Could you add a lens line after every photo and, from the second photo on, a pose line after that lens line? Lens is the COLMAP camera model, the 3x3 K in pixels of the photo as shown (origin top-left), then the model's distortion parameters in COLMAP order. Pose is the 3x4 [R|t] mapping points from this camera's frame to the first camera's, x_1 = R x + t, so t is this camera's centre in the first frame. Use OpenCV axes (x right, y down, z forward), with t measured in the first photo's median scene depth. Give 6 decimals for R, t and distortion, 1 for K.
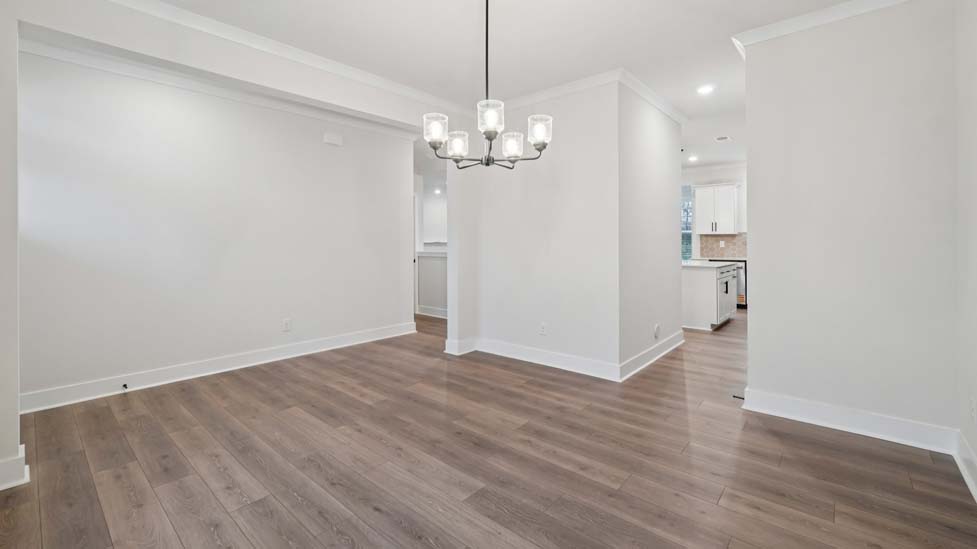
lens RADIAL K [[410.8, 0, 488.7], [0, 410.8, 238.3], [0, 0, 1]] dist [-0.013517, 0.006843]
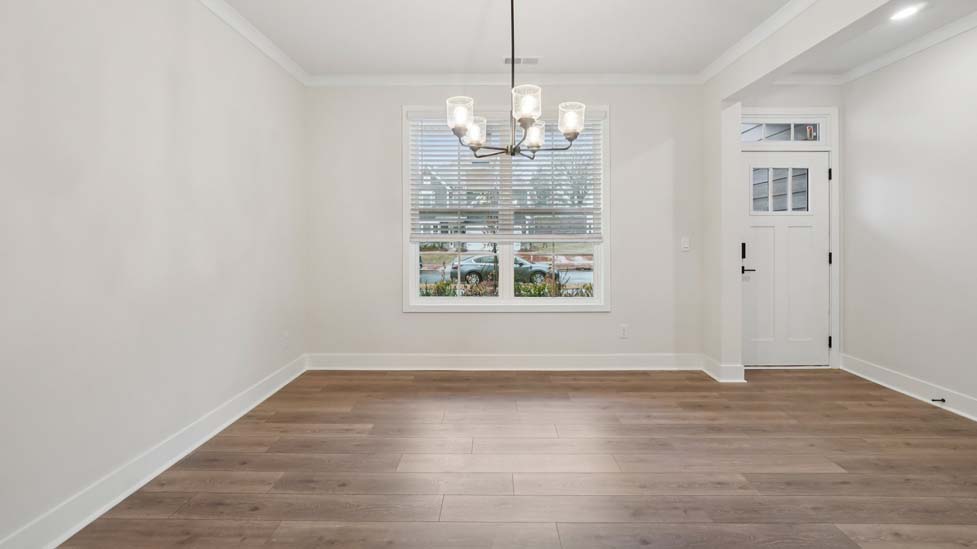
lens RADIAL K [[410.8, 0, 488.7], [0, 410.8, 238.3], [0, 0, 1]] dist [-0.013517, 0.006843]
pose [[-0.752300, 0.011177, -0.658725, 0.525812], [0.011324, 0.999928, 0.004034, 0.004428], [0.658723, -0.004425, -0.752373, 1.342768]]
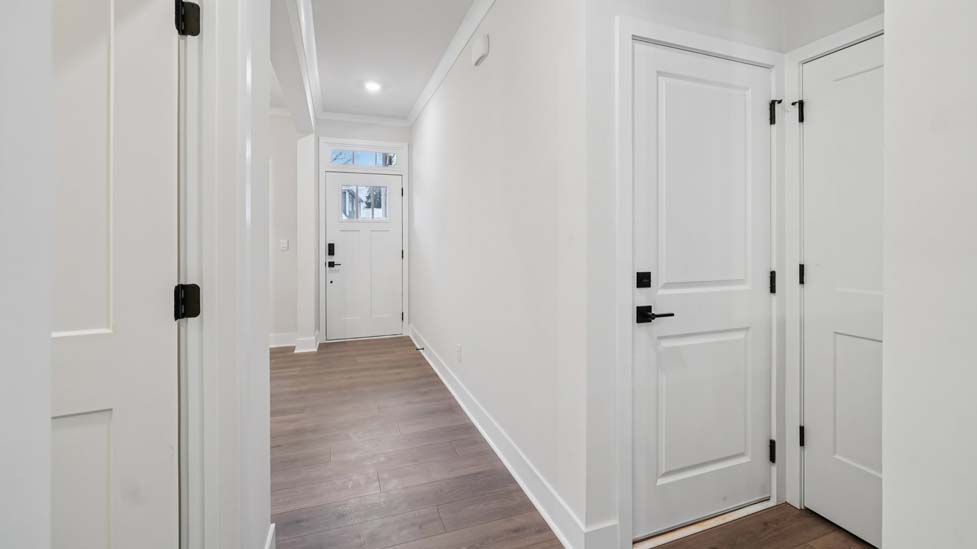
lens RADIAL K [[410.8, 0, 488.7], [0, 410.8, 238.3], [0, 0, 1]] dist [-0.013517, 0.006843]
pose [[-0.479844, 0.005591, -0.877336, 0.185327], [0.013656, 0.999906, -0.001096, 0.025559], [0.877248, -0.012507, -0.479875, 2.361459]]
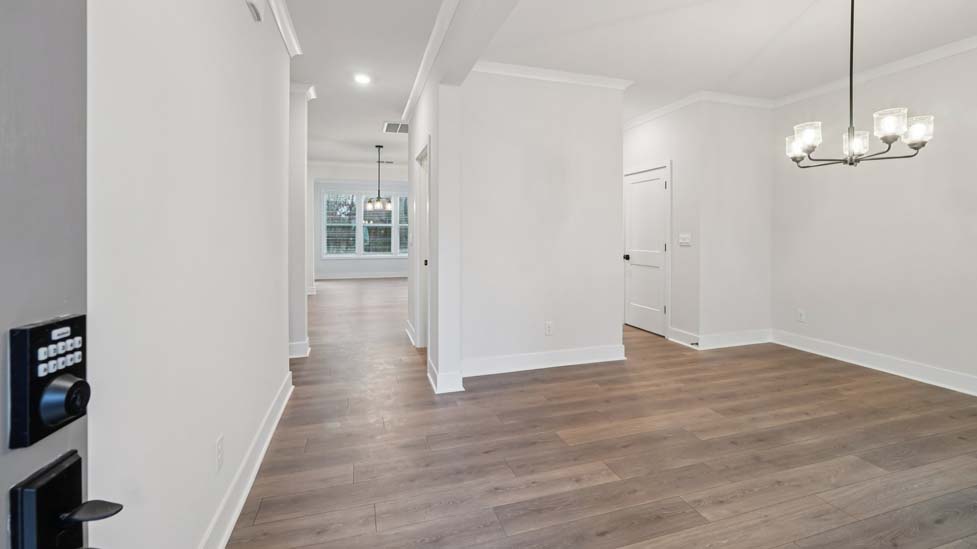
lens RADIAL K [[410.8, 0, 488.7], [0, 410.8, 238.3], [0, 0, 1]] dist [-0.013517, 0.006843]
pose [[0.513570, 0.002824, 0.858043, -1.165484], [-0.015630, 0.999859, 0.006065, 0.021226], [-0.857905, -0.016526, 0.513542, 1.028562]]
